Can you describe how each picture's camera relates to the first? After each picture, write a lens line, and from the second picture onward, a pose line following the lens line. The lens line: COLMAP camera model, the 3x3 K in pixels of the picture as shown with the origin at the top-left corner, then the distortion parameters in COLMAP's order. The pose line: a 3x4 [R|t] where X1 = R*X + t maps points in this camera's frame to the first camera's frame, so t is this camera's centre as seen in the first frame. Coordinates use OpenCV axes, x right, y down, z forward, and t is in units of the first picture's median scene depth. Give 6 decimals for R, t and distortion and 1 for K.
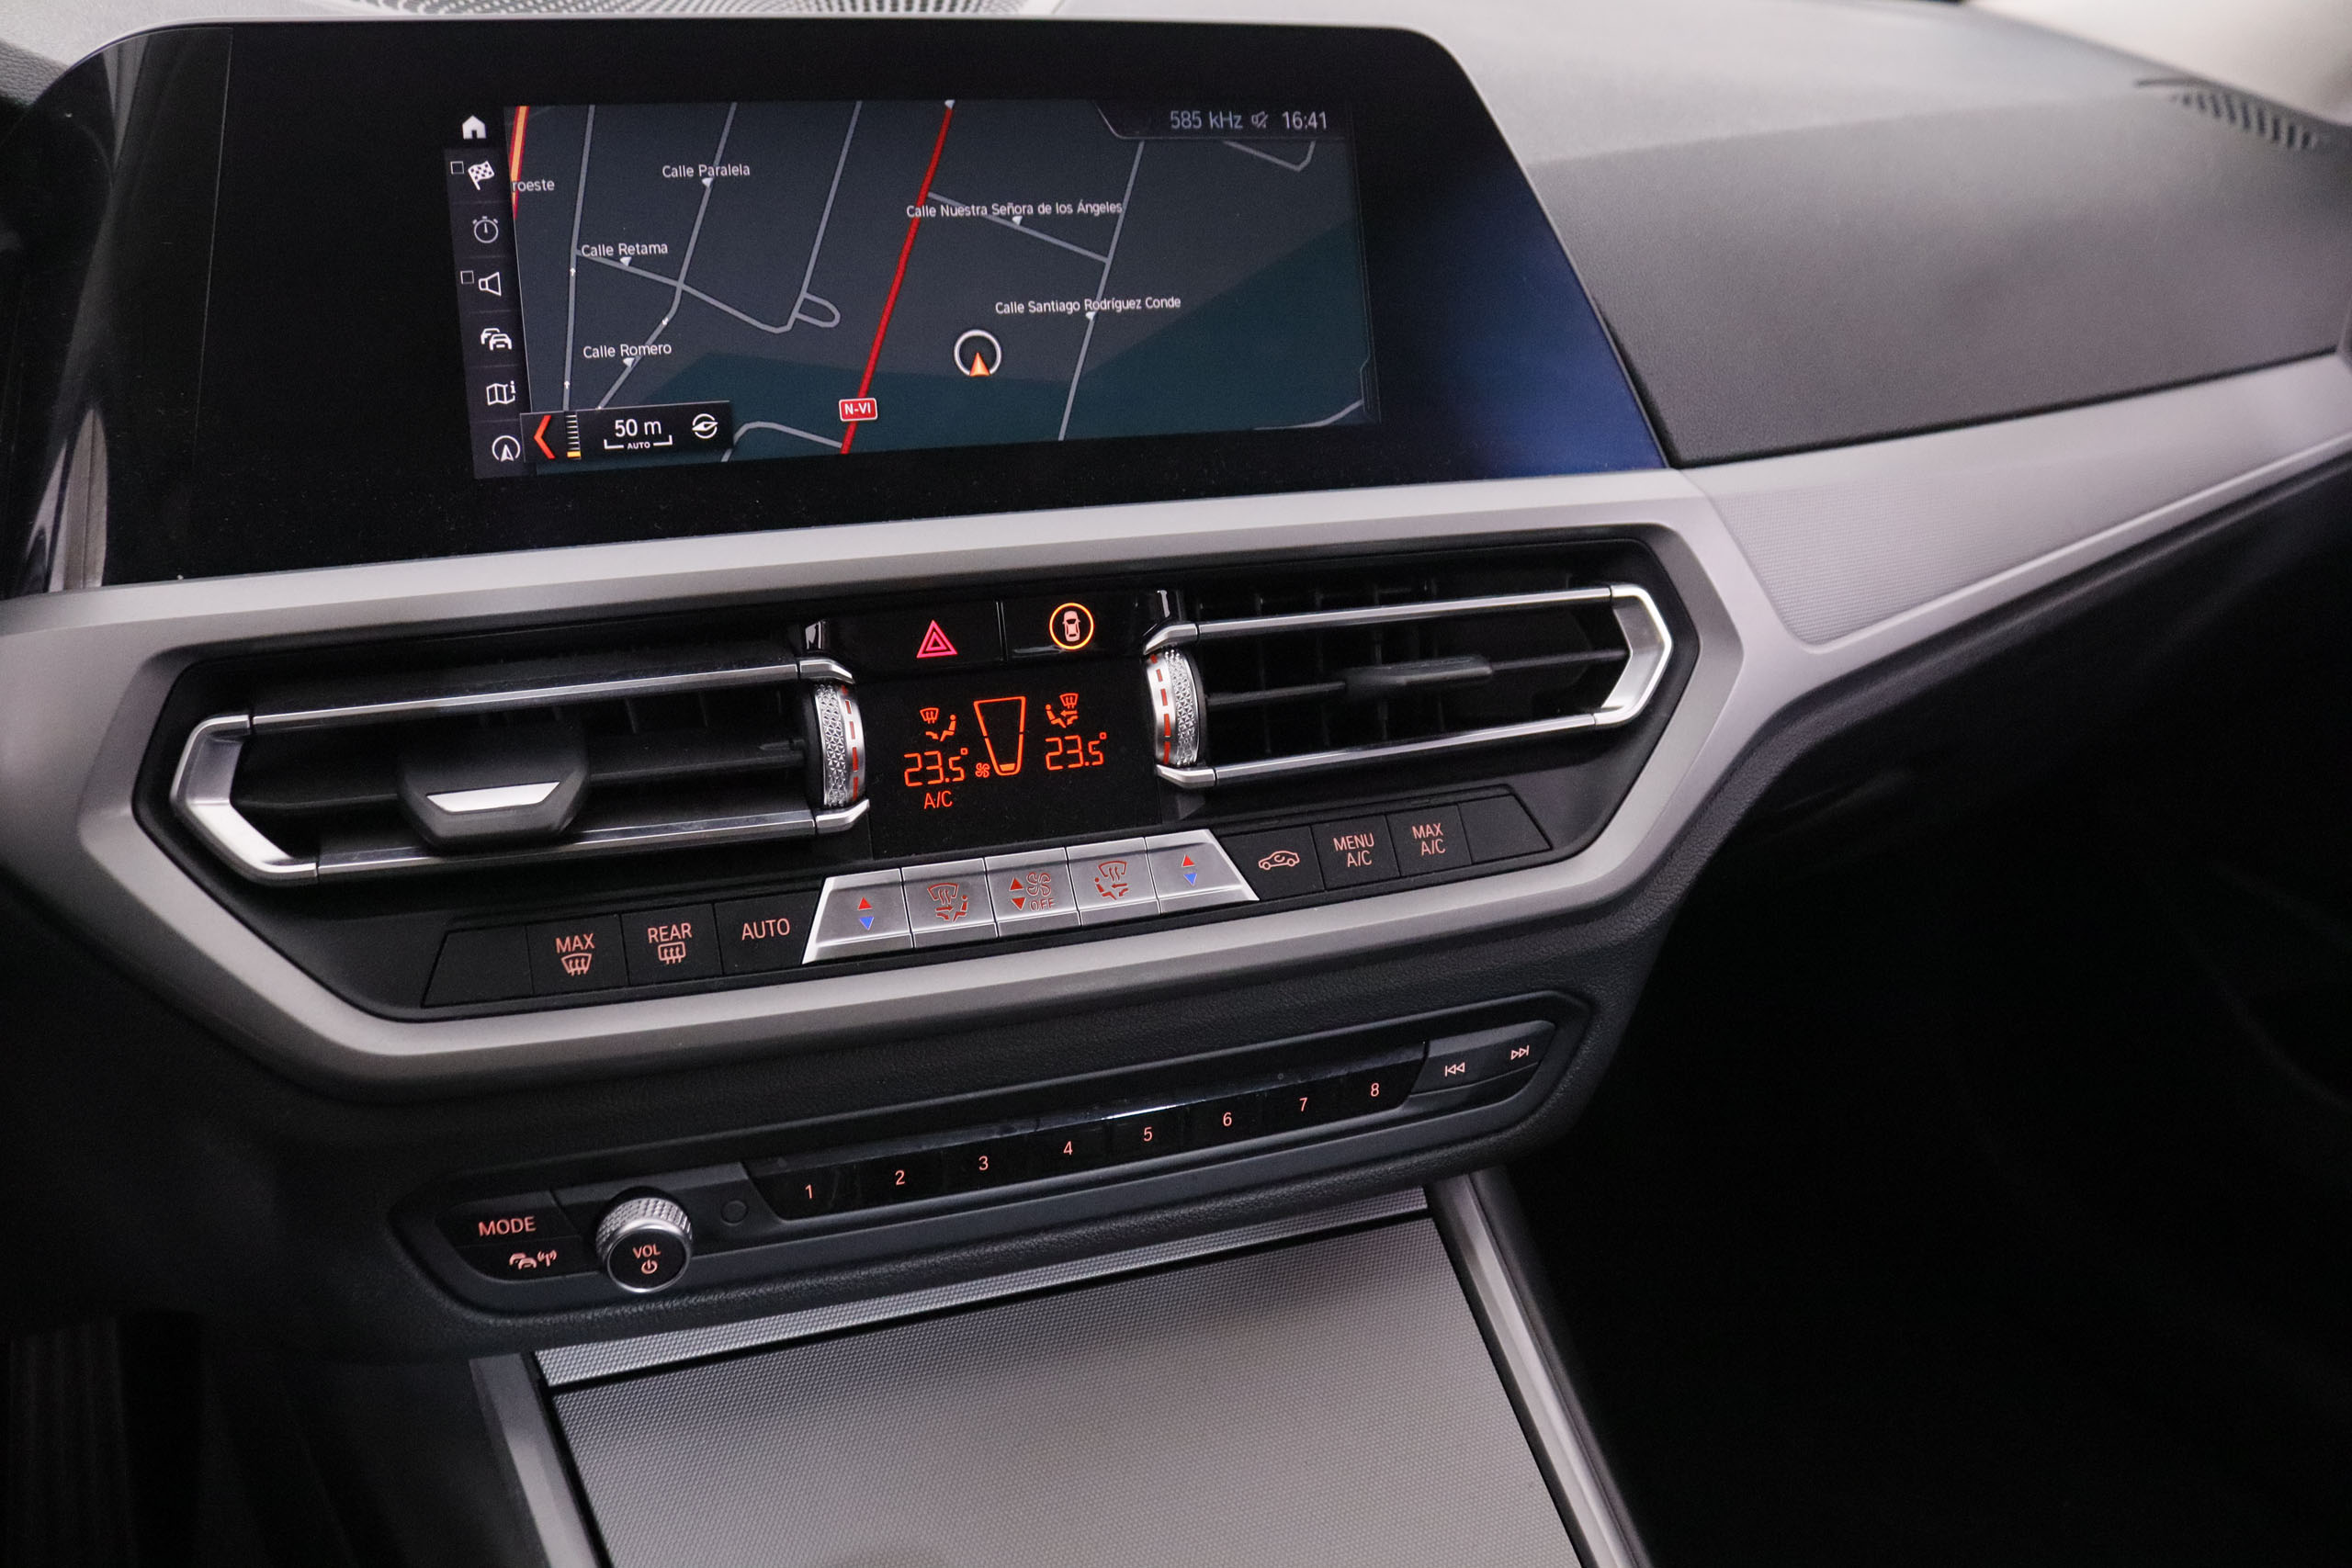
lens RADIAL K [[1996.6, 0, 1168.8], [0, 1996.6, 790.9], [0, 0, 1]] dist [-0.152578, 0.099077]
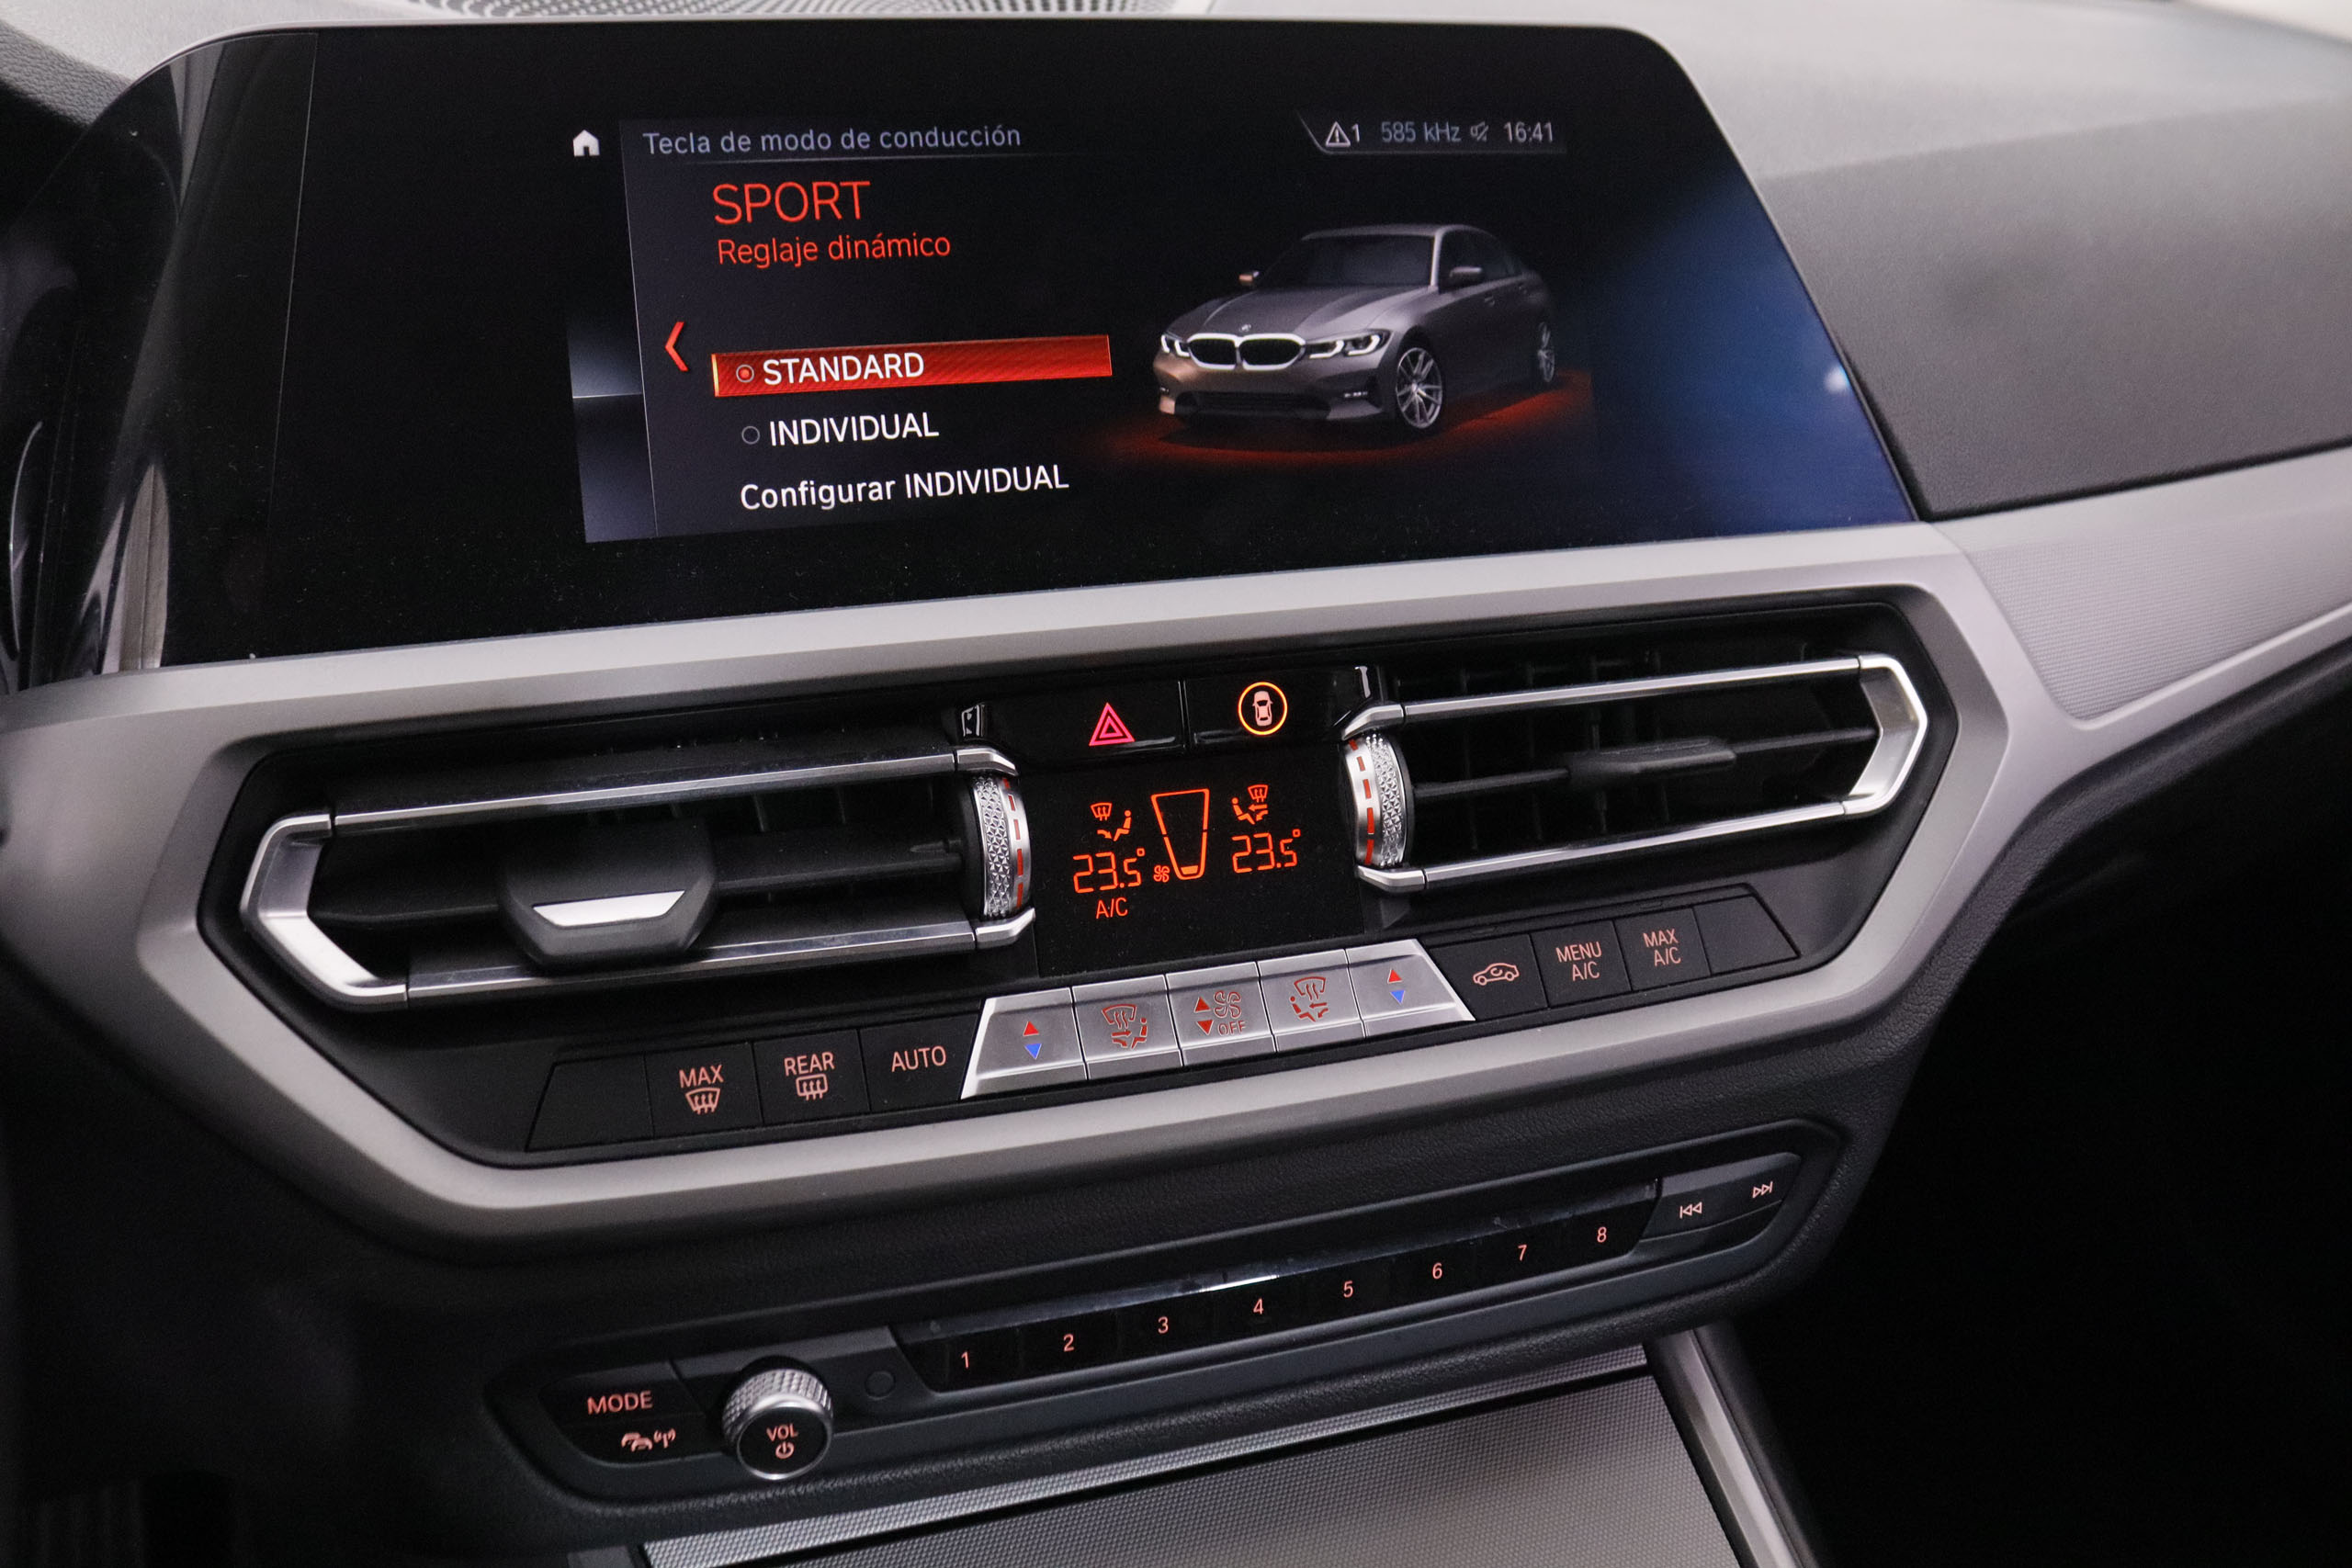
lens RADIAL K [[2141.3, 0, 1174.2], [0, 2141.3, 771.8], [0, 0, 1]] dist [-0.116782, 0.000000]
pose [[0.999601, -0.003203, -0.028054, -0.060686], [0.002135, 0.999275, -0.038006, -0.018988], [0.028155, 0.037931, 0.998884, 0.059830]]
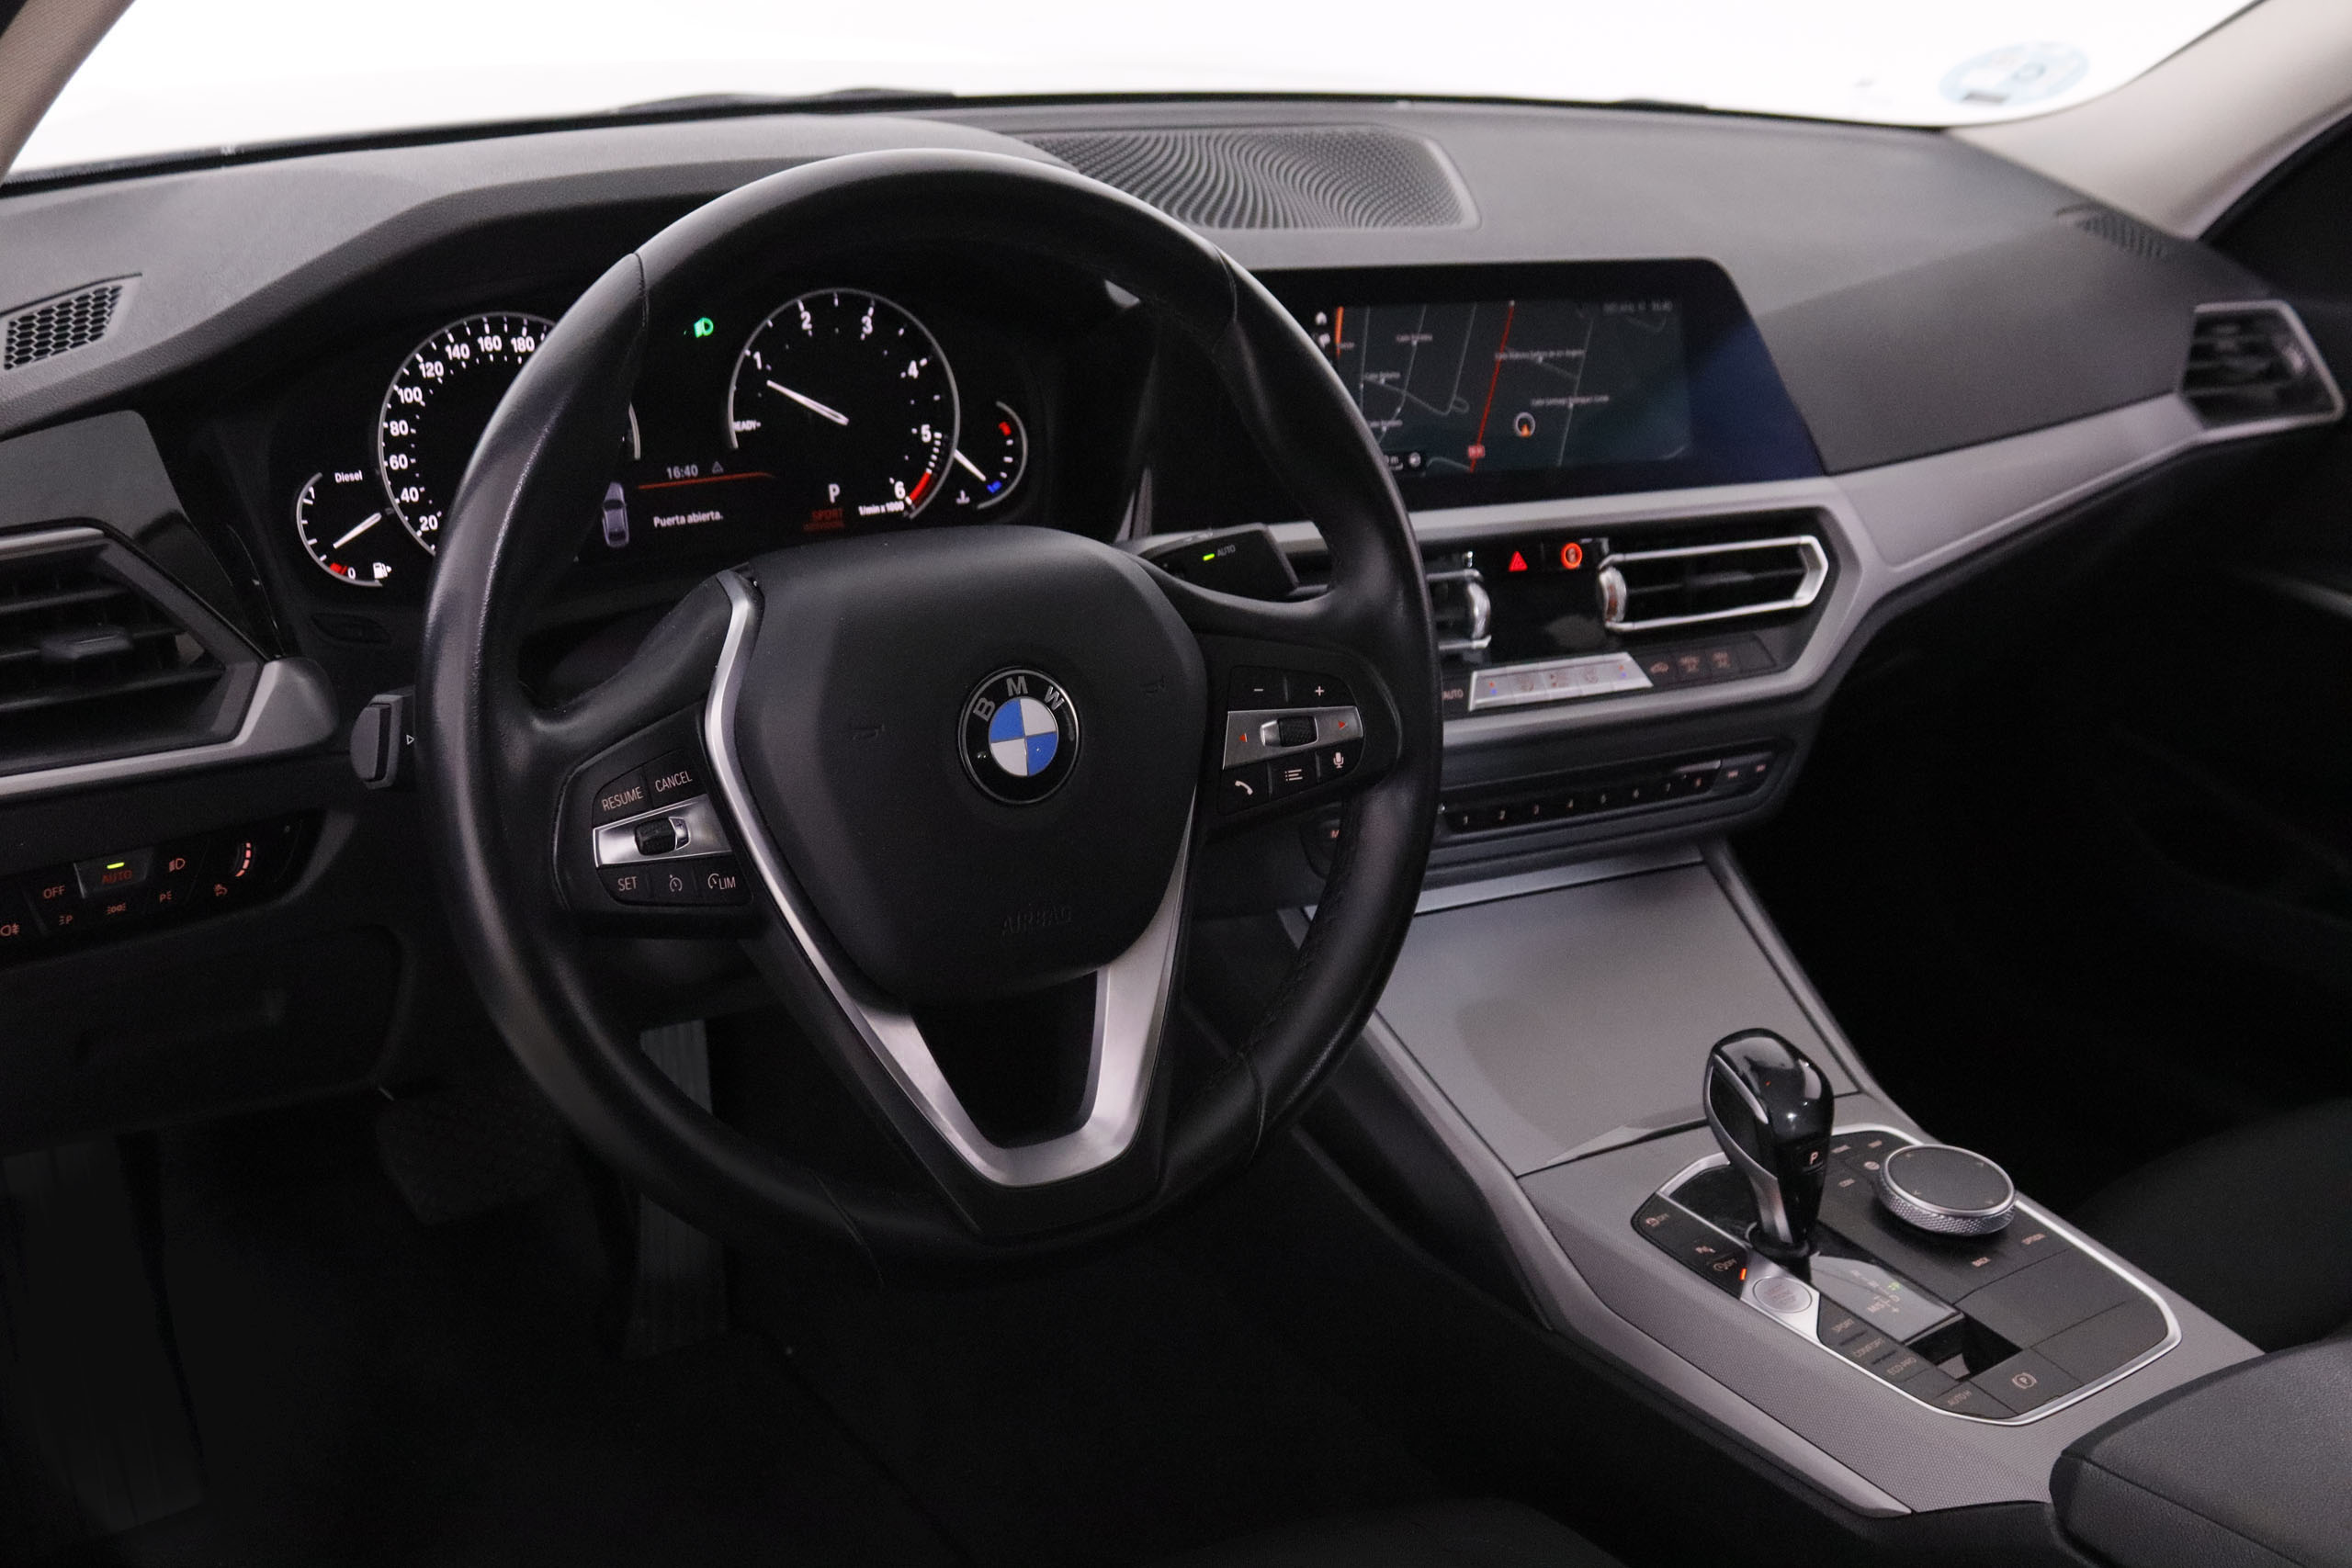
lens RADIAL K [[2540.3, 0, 1196.8], [0, 2540.3, 800.2], [0, 0, 1]] dist [-0.081519, 0.000000]
pose [[0.991014, -0.011228, 0.133284, -0.797759], [0.010681, 0.999931, 0.004823, 0.158683], [-0.133329, -0.003356, 0.991066, -1.600277]]
